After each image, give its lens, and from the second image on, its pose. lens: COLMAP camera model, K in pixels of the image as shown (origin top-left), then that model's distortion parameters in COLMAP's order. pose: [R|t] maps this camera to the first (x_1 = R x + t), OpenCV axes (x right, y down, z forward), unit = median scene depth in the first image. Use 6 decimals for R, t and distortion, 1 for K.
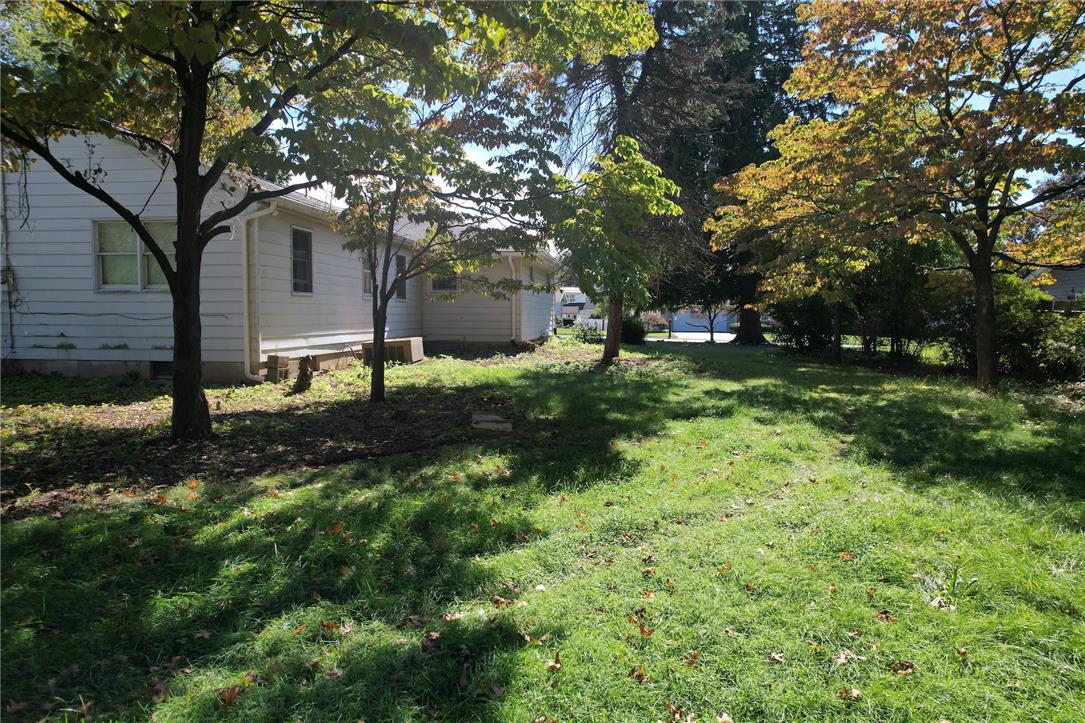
lens RADIAL K [[692.9, 0, 542.5], [0, 692.9, 360.8], [0, 0, 1]] dist [-0.079498, 0.069516]
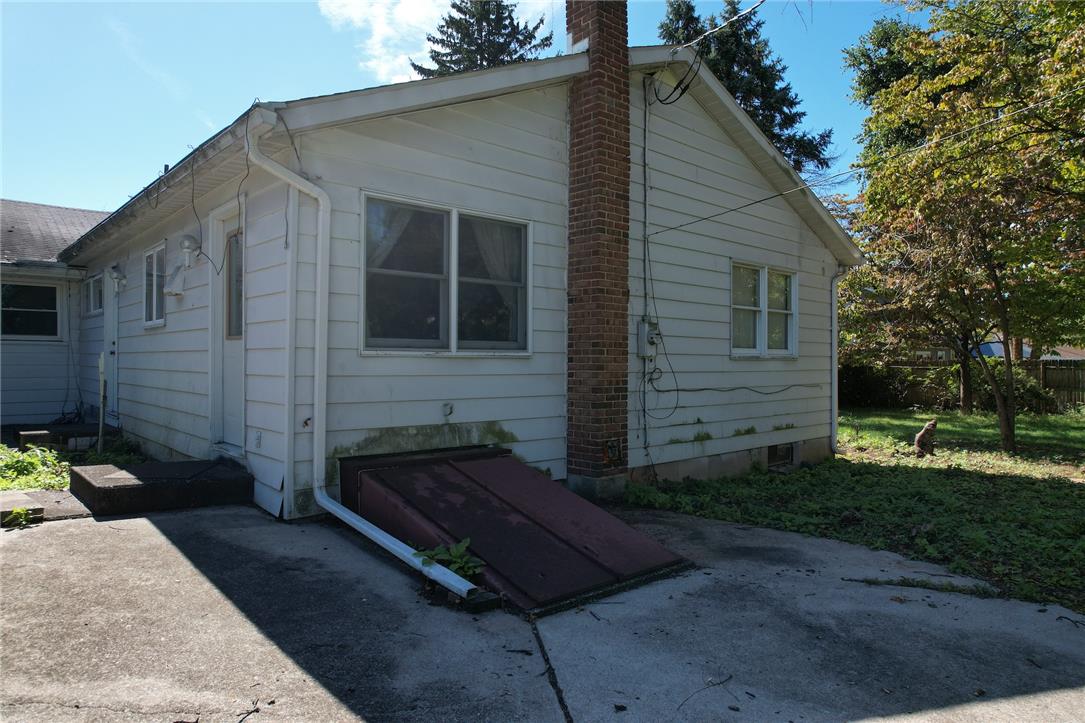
lens RADIAL K [[692.9, 0, 548.7], [0, 692.9, 360.7], [0, 0, 1]] dist [-0.079498, 0.069516]
pose [[0.662117, -0.002749, 0.749395, -1.327639], [0.050717, 0.997865, -0.041149, -0.077558], [-0.747682, 0.065252, 0.660843, 0.652981]]
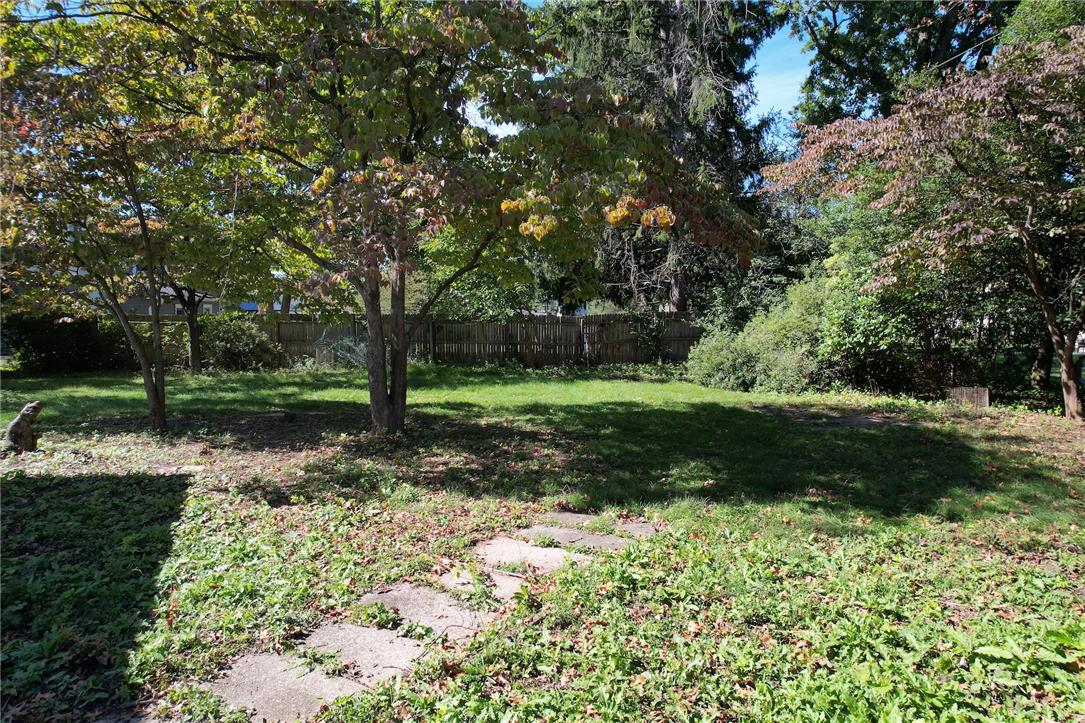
lens RADIAL K [[692.9, 0, 545.1], [0, 692.9, 355.5], [0, 0, 1]] dist [-0.079498, 0.069516]
pose [[-0.188247, -0.063150, 0.980089, -1.030631], [0.062609, 0.995129, 0.076144, -0.071519], [-0.980124, 0.075697, -0.183376, 0.508753]]
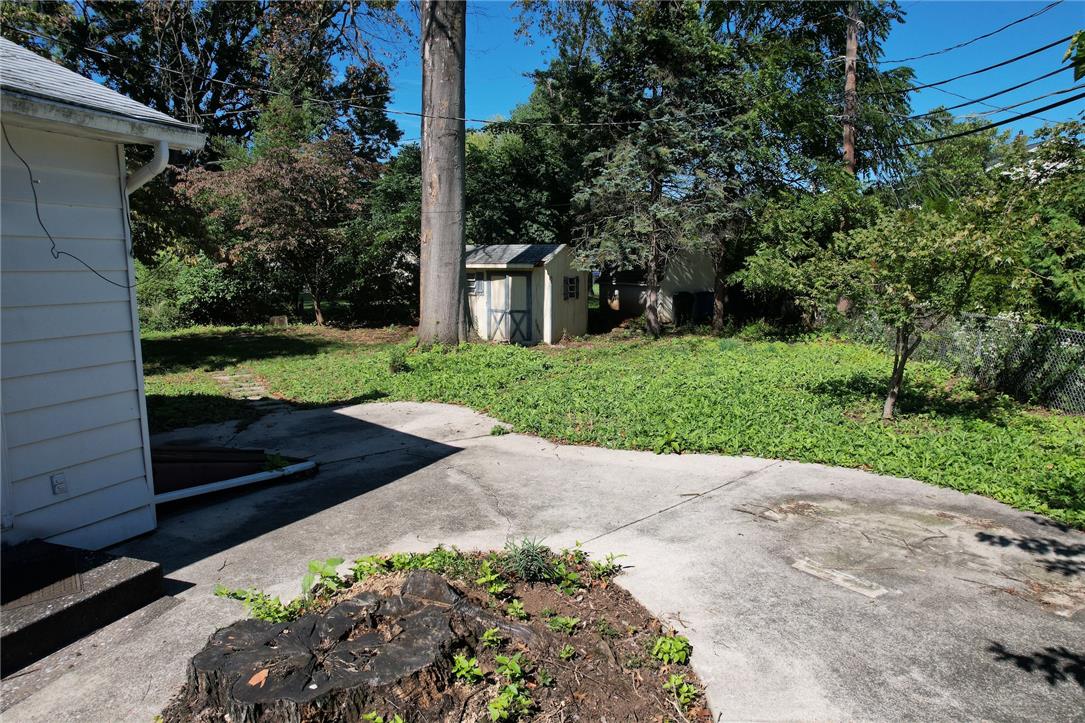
lens RADIAL K [[692.9, 0, 547.8], [0, 692.9, 363.9], [0, 0, 1]] dist [-0.079498, 0.069516]
pose [[-0.959919, -0.049048, 0.275952, -1.460845], [0.012766, 0.975895, 0.217865, -0.191629], [-0.279986, 0.212655, -0.936155, 1.347382]]
